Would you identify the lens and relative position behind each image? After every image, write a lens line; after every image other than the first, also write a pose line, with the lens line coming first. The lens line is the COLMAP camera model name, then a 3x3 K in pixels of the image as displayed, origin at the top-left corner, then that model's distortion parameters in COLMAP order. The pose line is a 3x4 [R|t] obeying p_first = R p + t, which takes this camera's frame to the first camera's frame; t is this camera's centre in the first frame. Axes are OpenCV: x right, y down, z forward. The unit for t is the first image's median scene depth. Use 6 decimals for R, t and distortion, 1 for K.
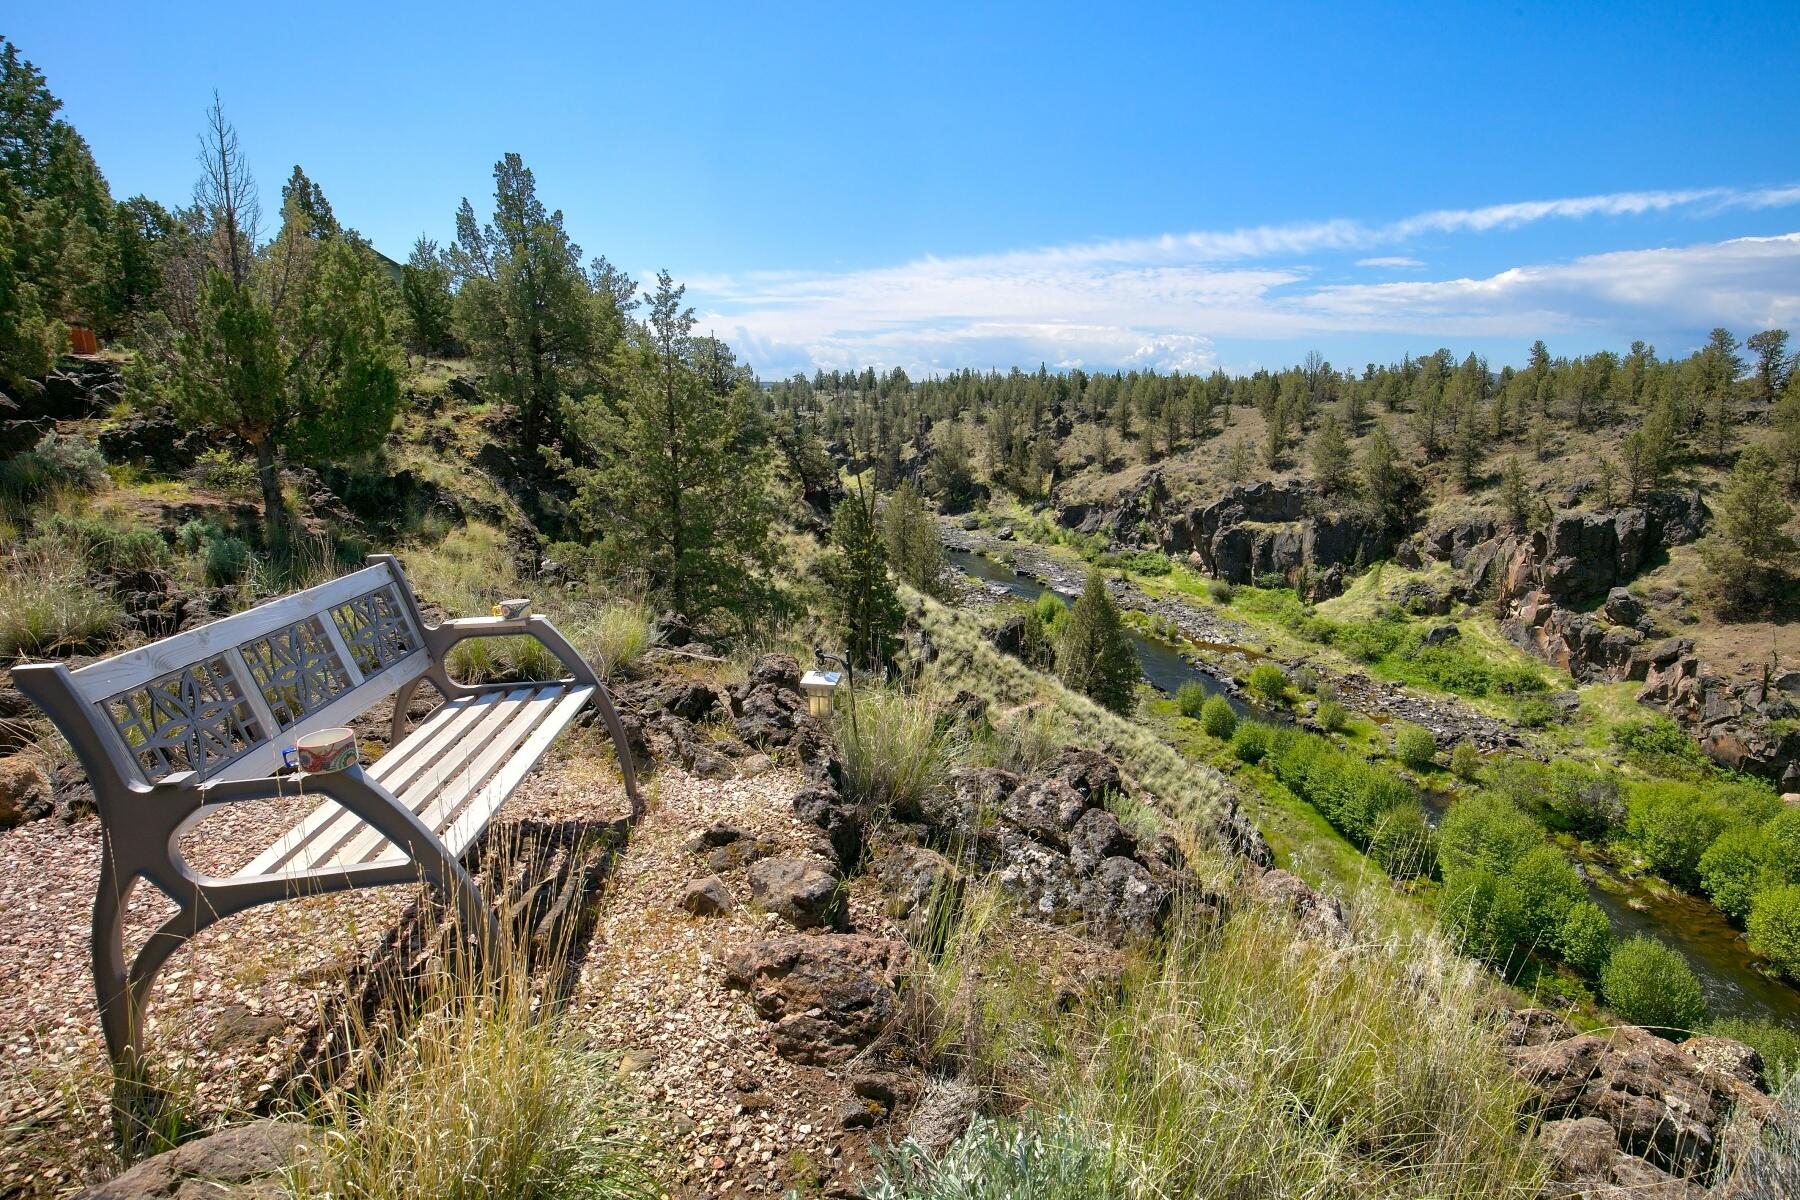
lens RADIAL K [[850.3, 0, 900.0], [0, 850.3, 600.0], [0, 0, 1]] dist [-0.000954, -0.000102]
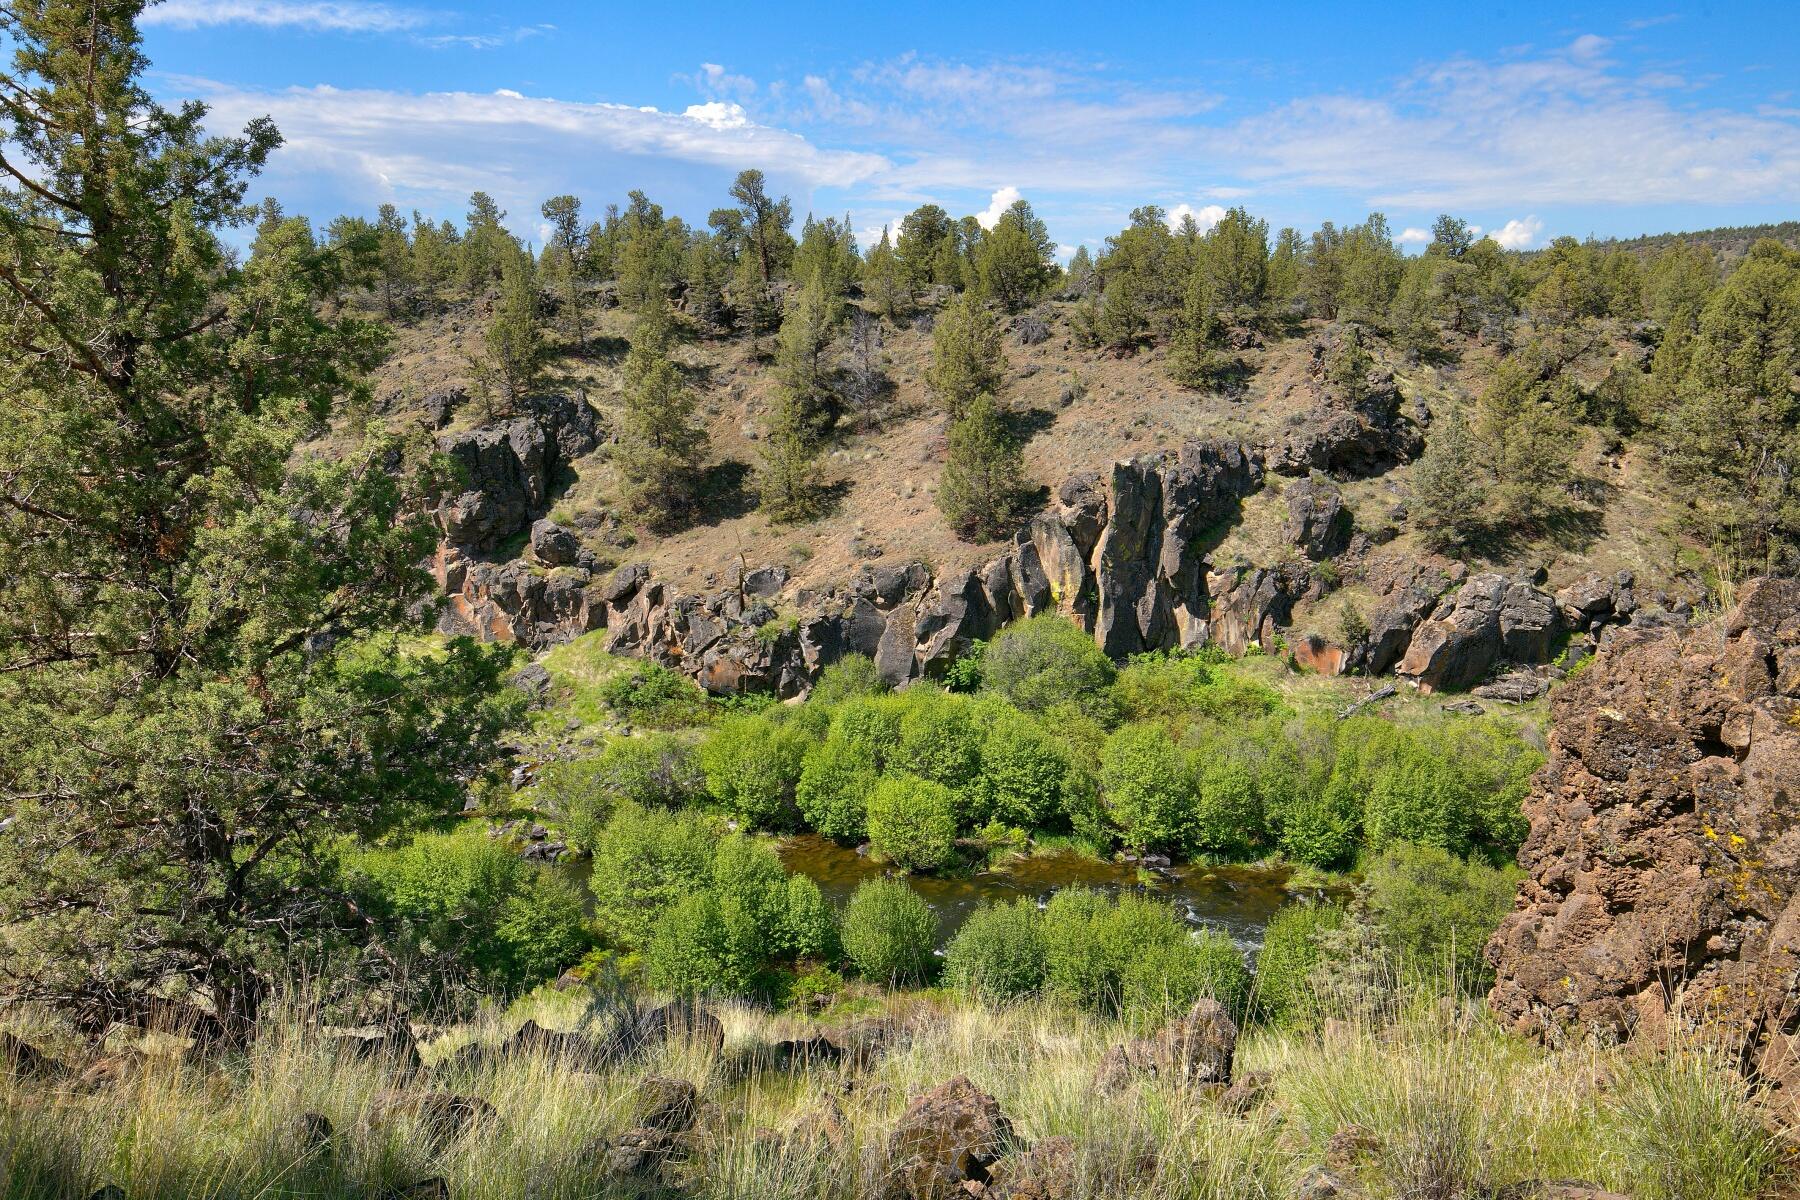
lens RADIAL K [[1420.1, 0, 900.0], [0, 1420.1, 600.0], [0, 0, 1]] dist [0.003028, -0.001006]
pose [[0.393800, -0.210537, 0.894760, -0.207694], [0.228079, 0.965355, 0.126766, -0.035353], [-0.890450, 0.154156, 0.428176, 0.172252]]
